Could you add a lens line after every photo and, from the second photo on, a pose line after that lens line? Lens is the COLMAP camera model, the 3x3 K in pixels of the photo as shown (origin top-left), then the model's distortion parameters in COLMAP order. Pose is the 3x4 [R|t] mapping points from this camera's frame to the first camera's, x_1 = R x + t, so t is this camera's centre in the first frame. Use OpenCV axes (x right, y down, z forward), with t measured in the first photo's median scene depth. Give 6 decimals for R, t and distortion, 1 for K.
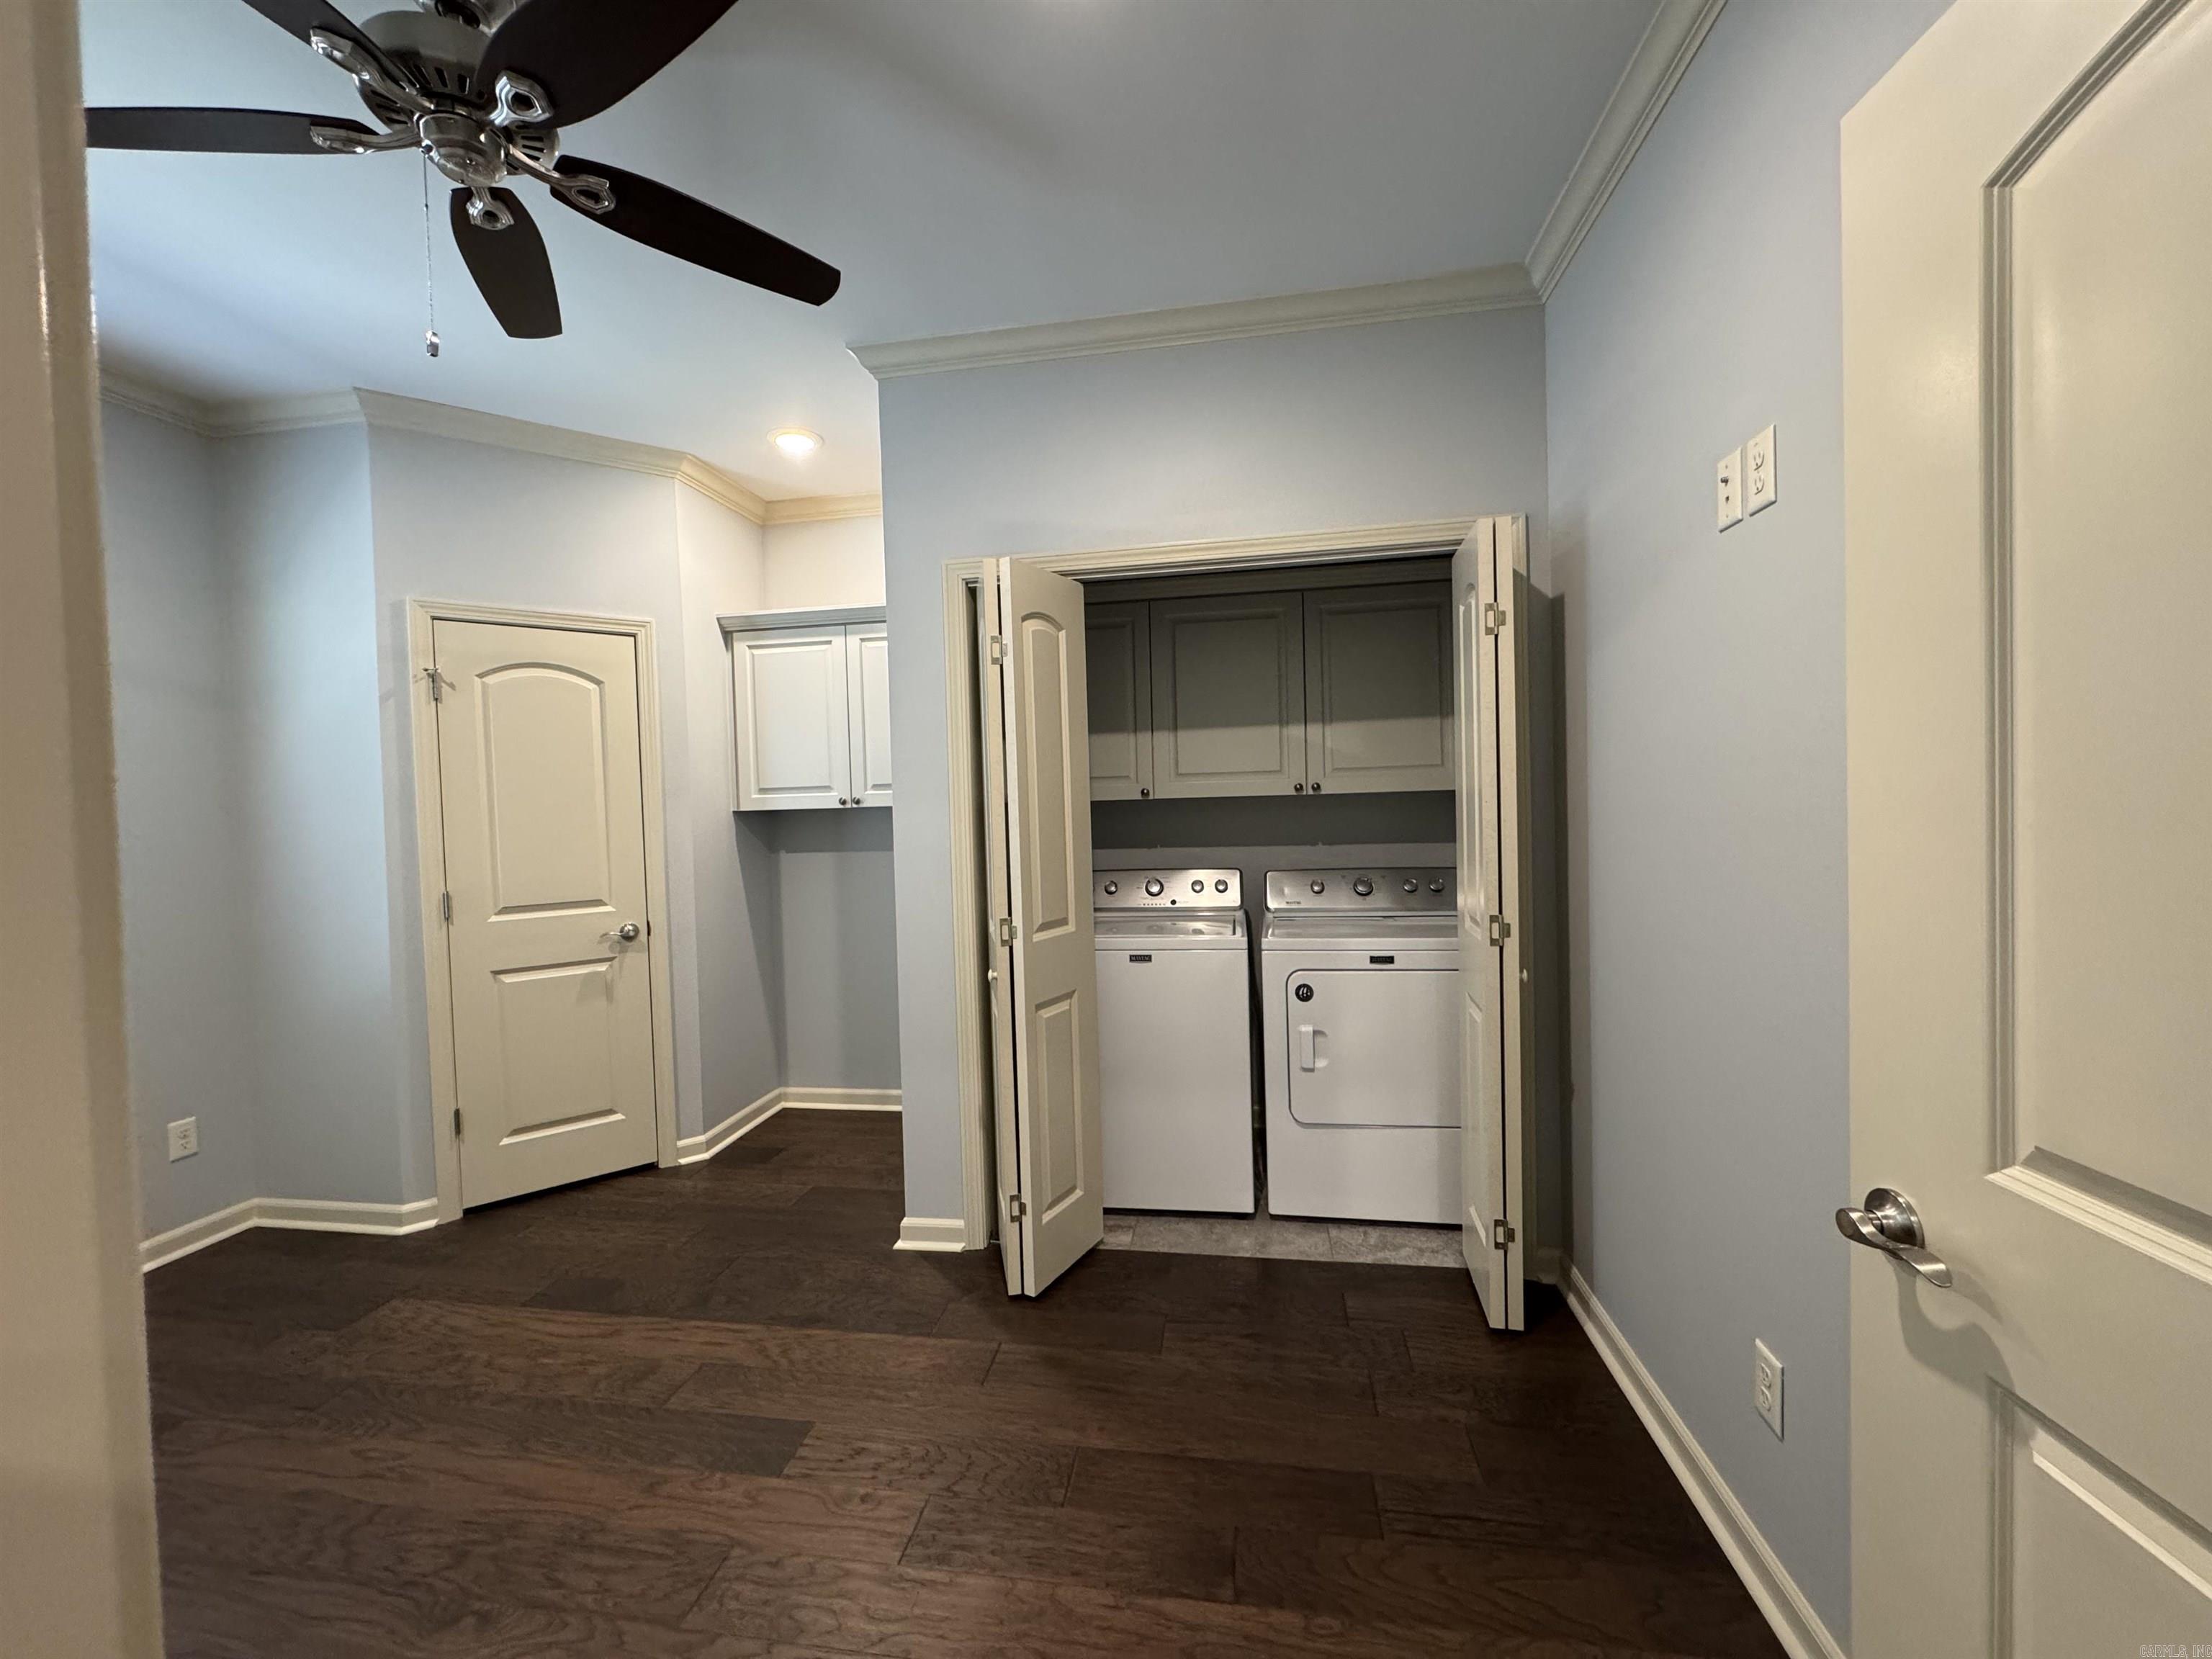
lens RADIAL K [[885.0, 0, 1105.3], [0, 885.0, 827.4], [0, 0, 1]] dist [-0.000310, -0.000116]
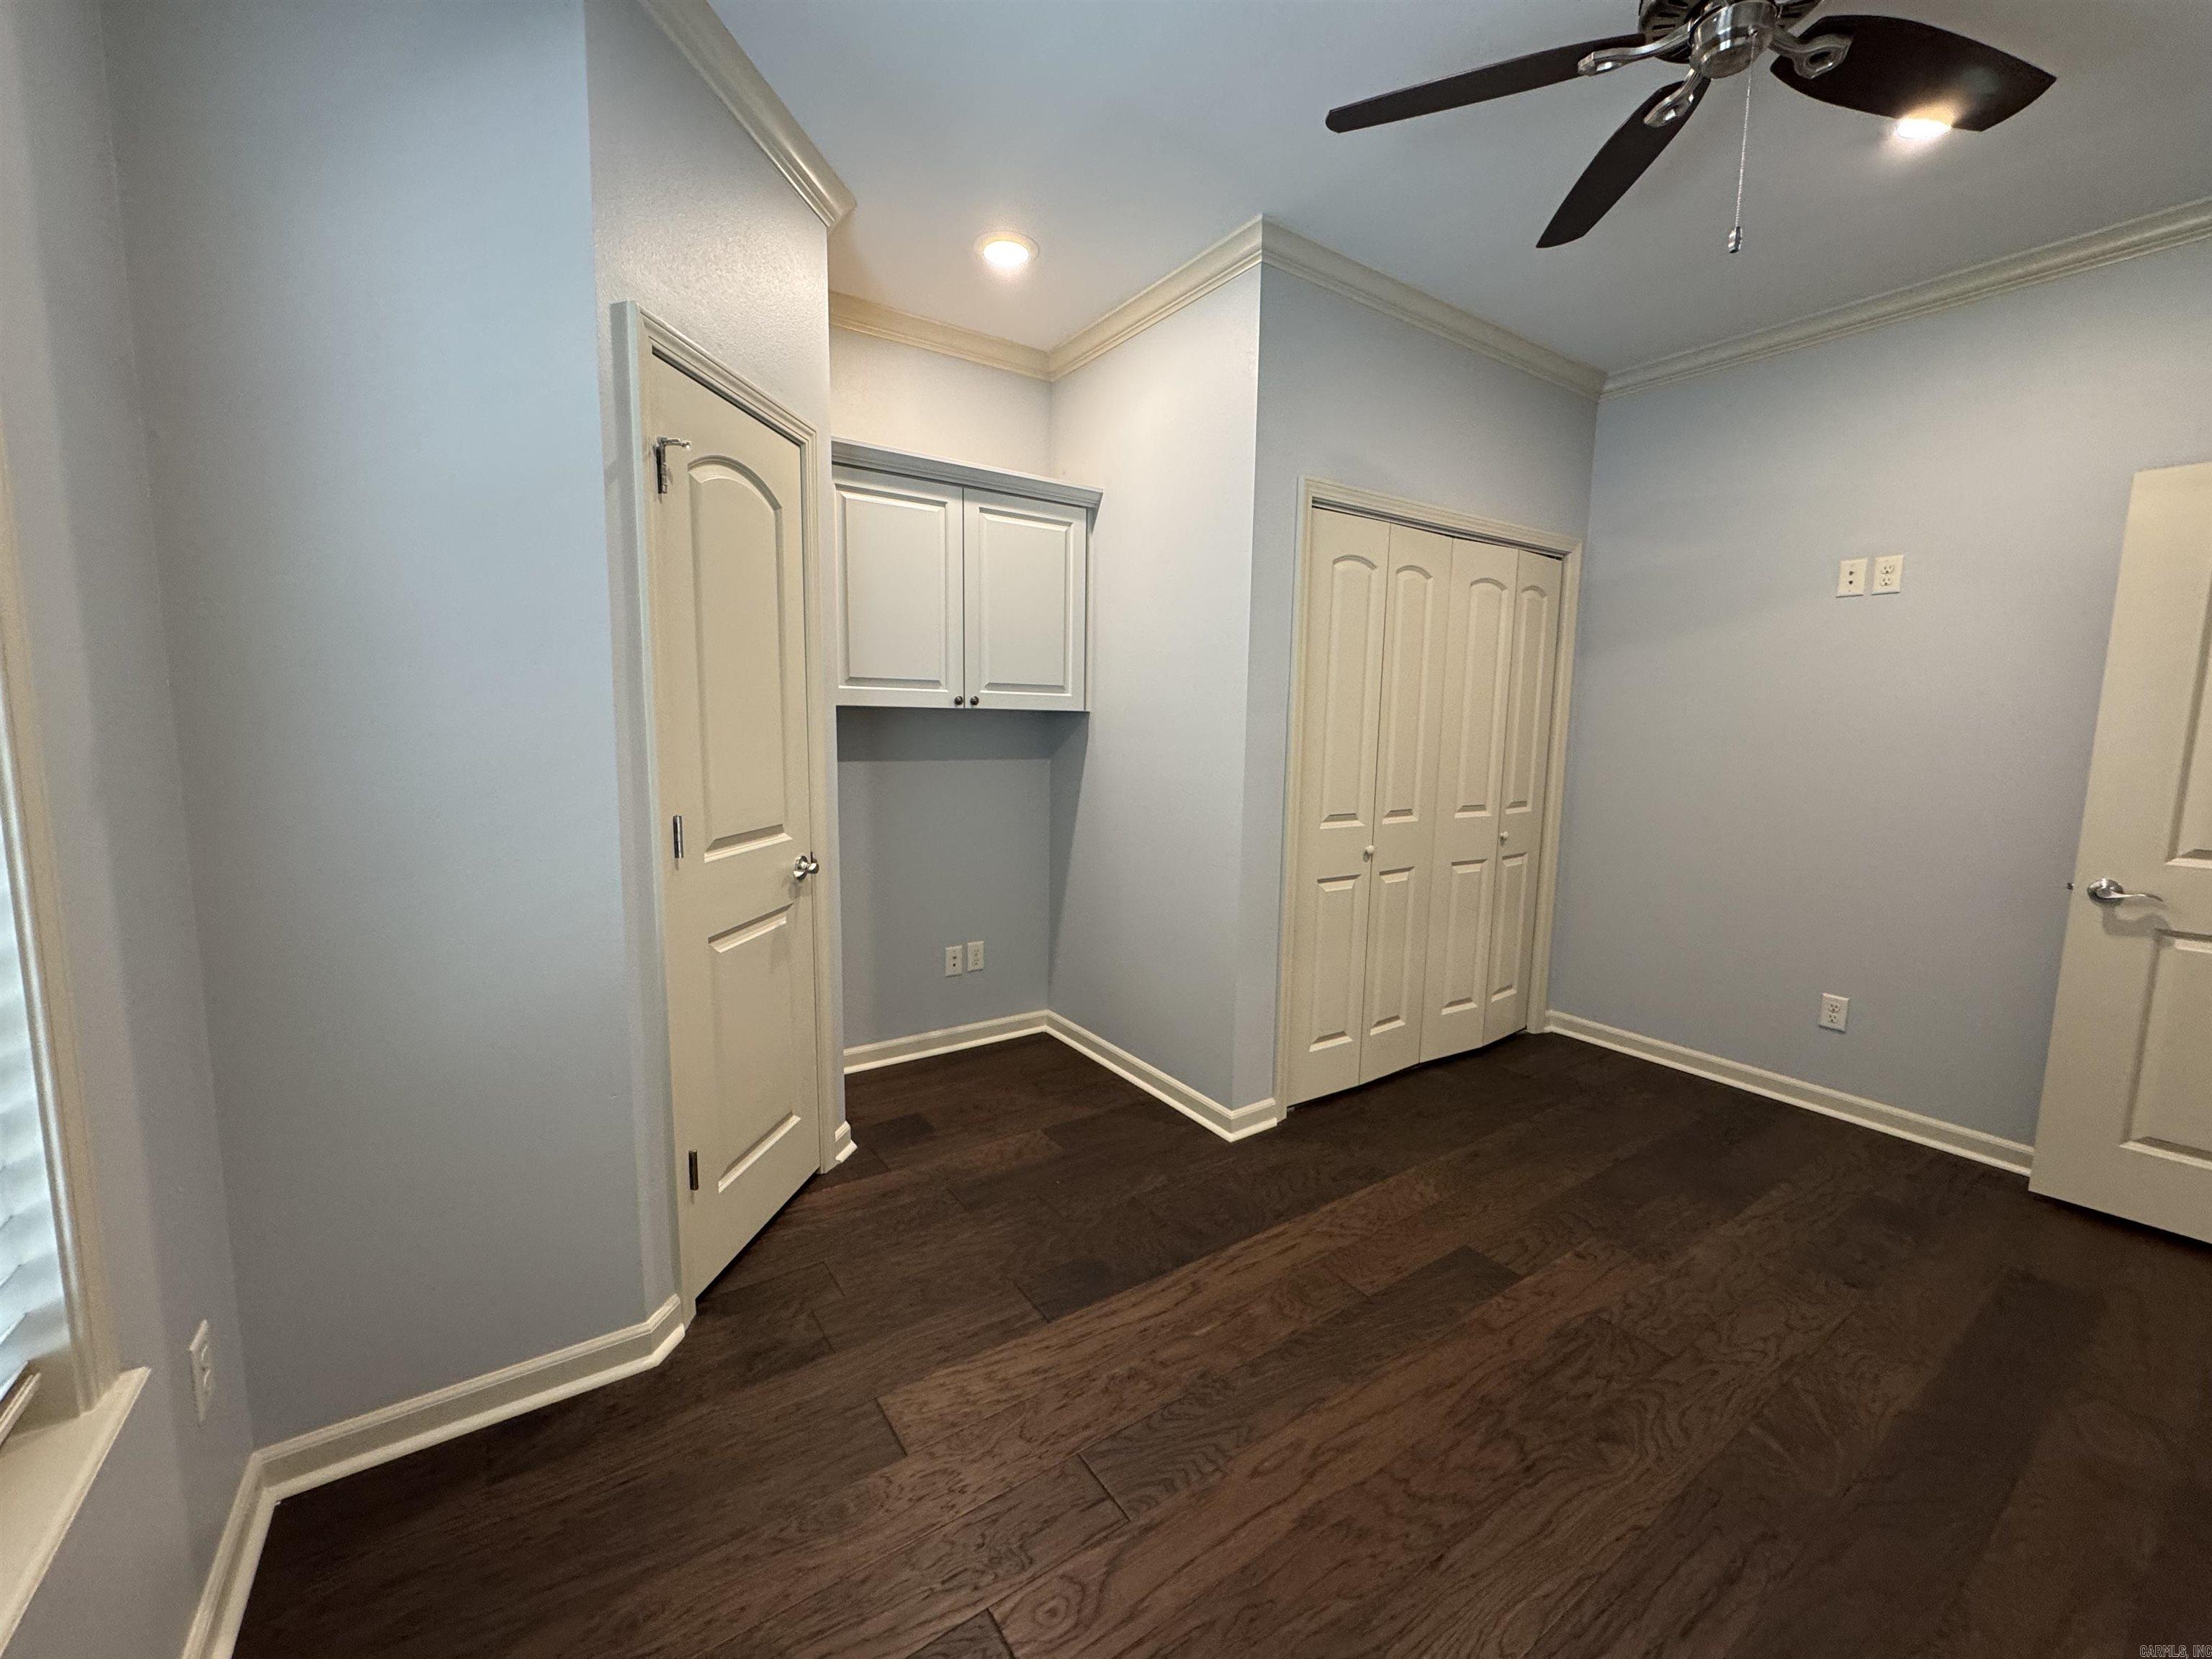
lens RADIAL K [[885.9, 0, 1103.6], [0, 885.9, 828.9], [0, 0, 1]] dist [-0.000610, 0.000603]
pose [[0.720832, -0.043011, 0.691774, -1.162894], [-0.019661, 0.996402, 0.082438, 0.029791], [-0.692831, -0.073025, 0.717393, 0.424455]]
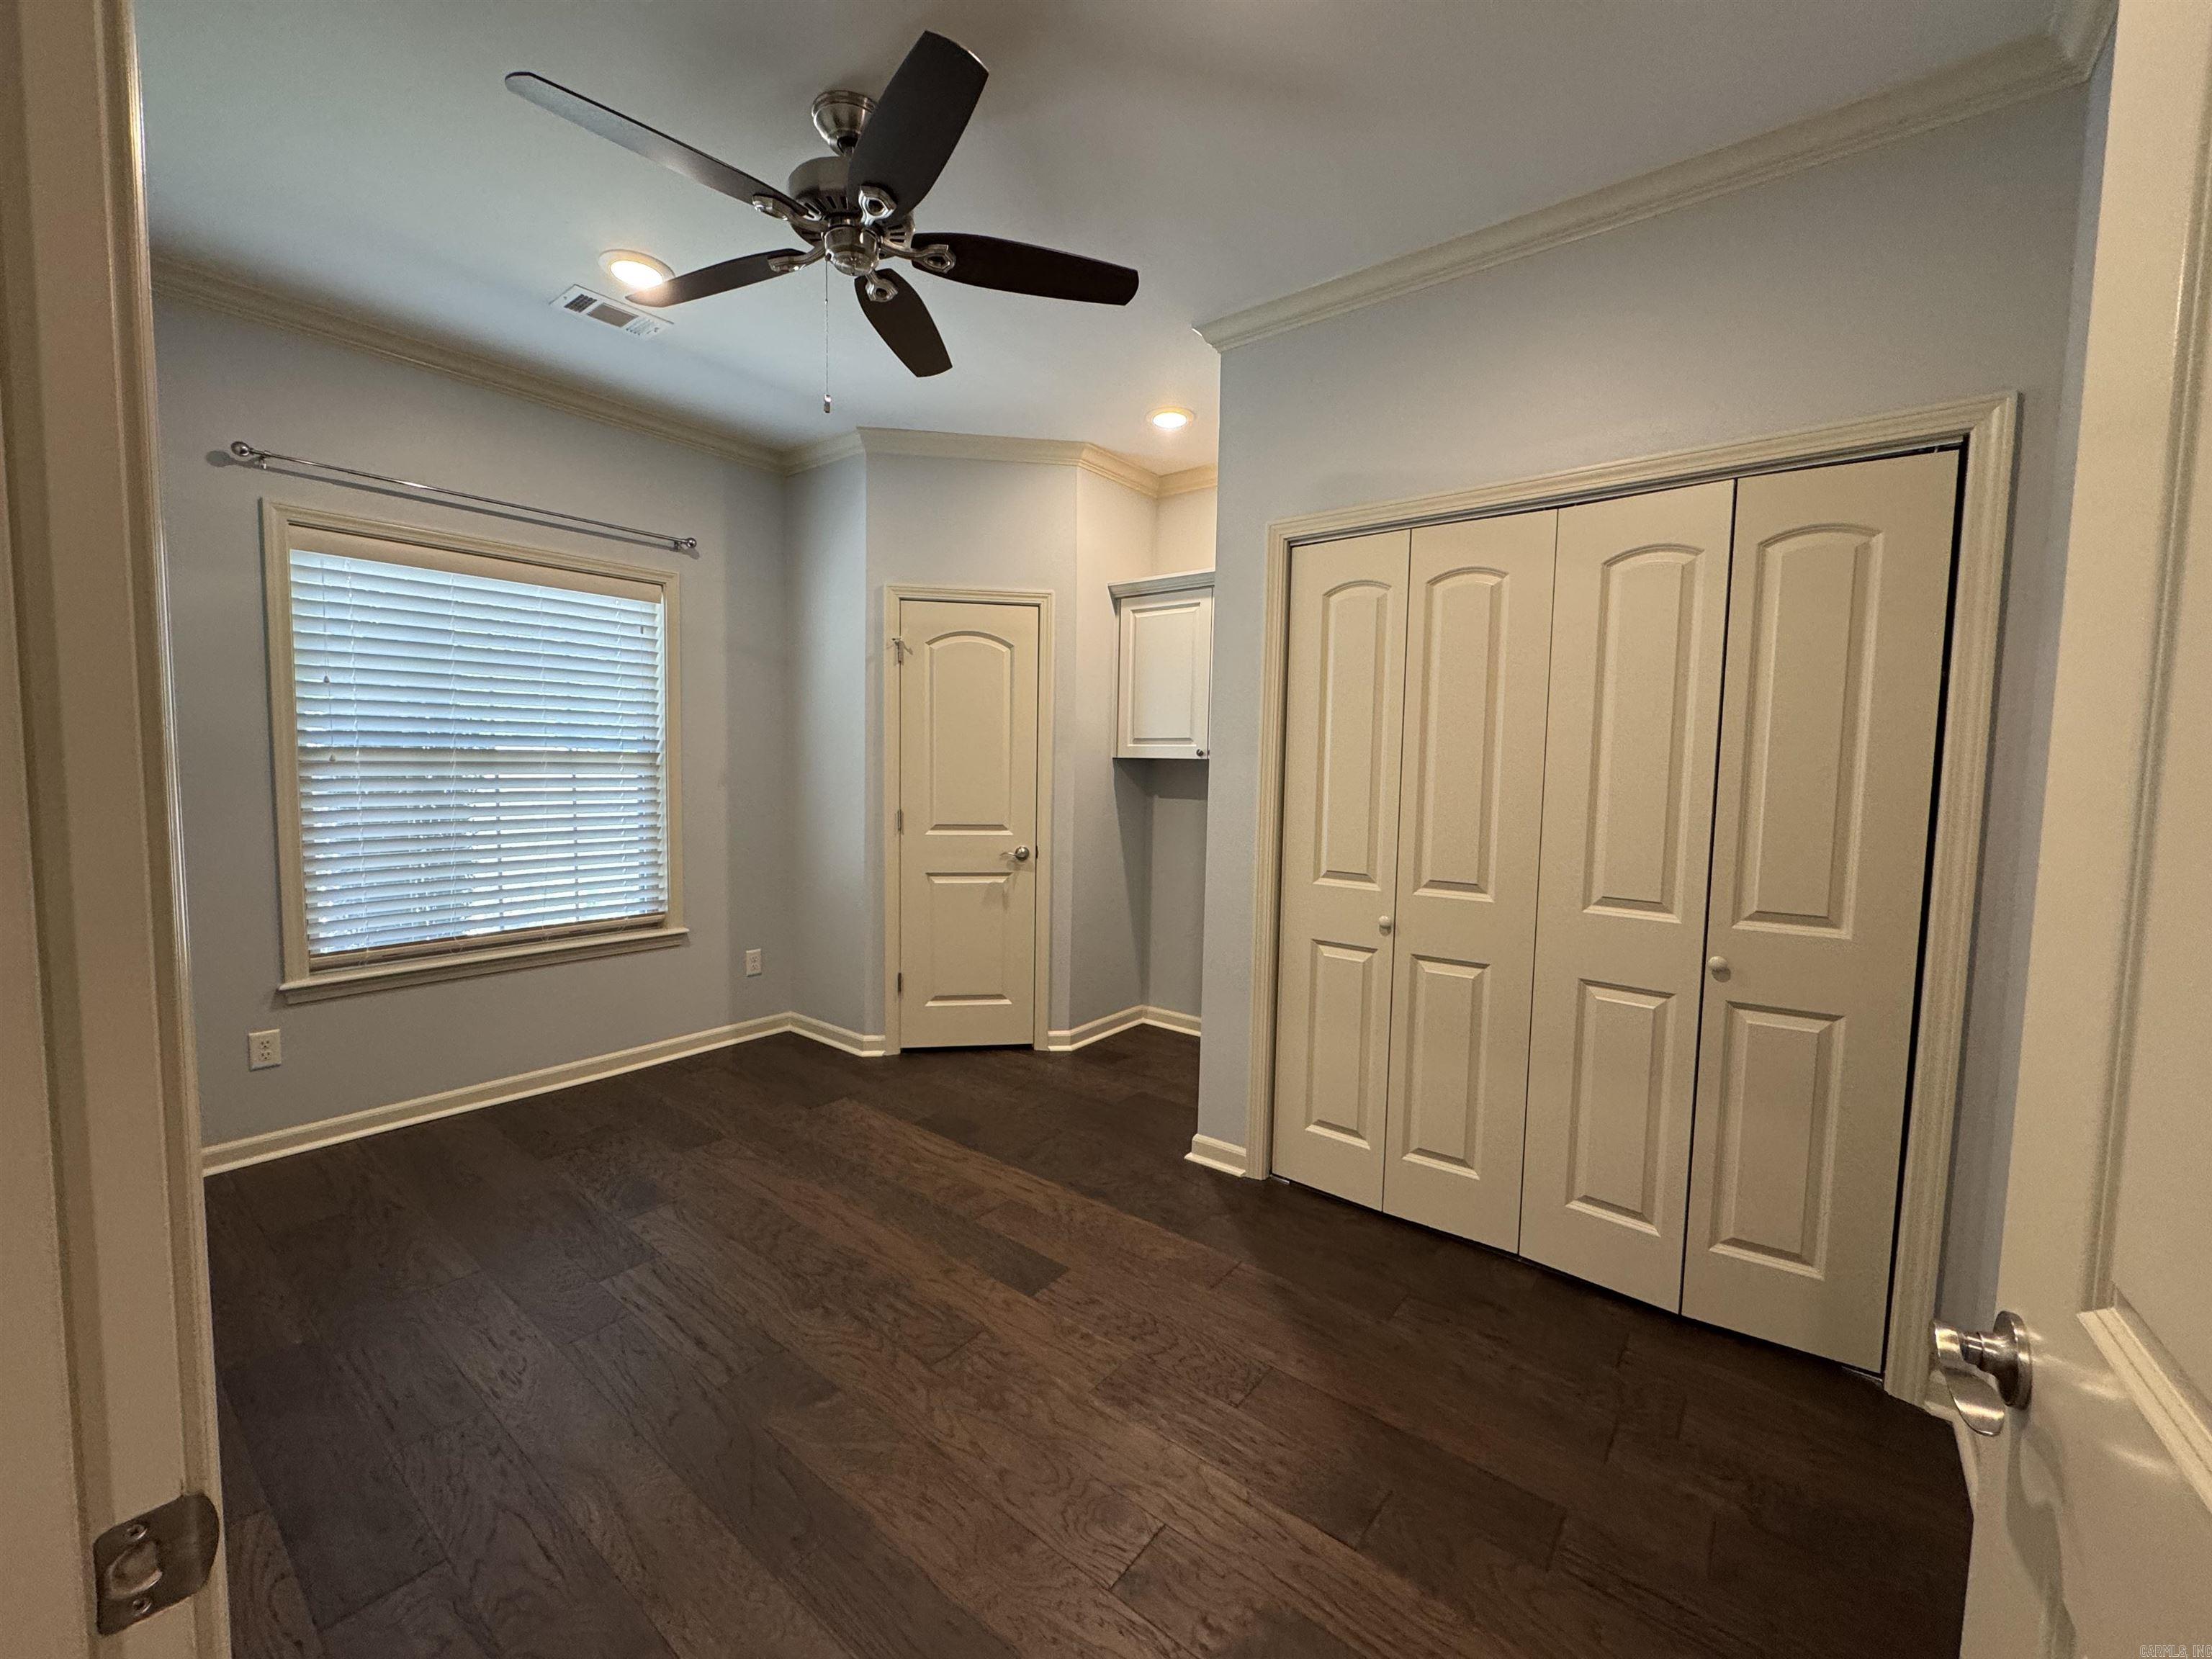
lens RADIAL K [[885.9, 0, 1103.6], [0, 885.9, 828.9], [0, 0, 1]] dist [-0.000610, 0.000603]
pose [[0.872317, 0.081524, -0.482096, 0.192081], [-0.056456, 0.996201, 0.066308, -0.003004], [0.485670, -0.030625, 0.873606, -0.006850]]
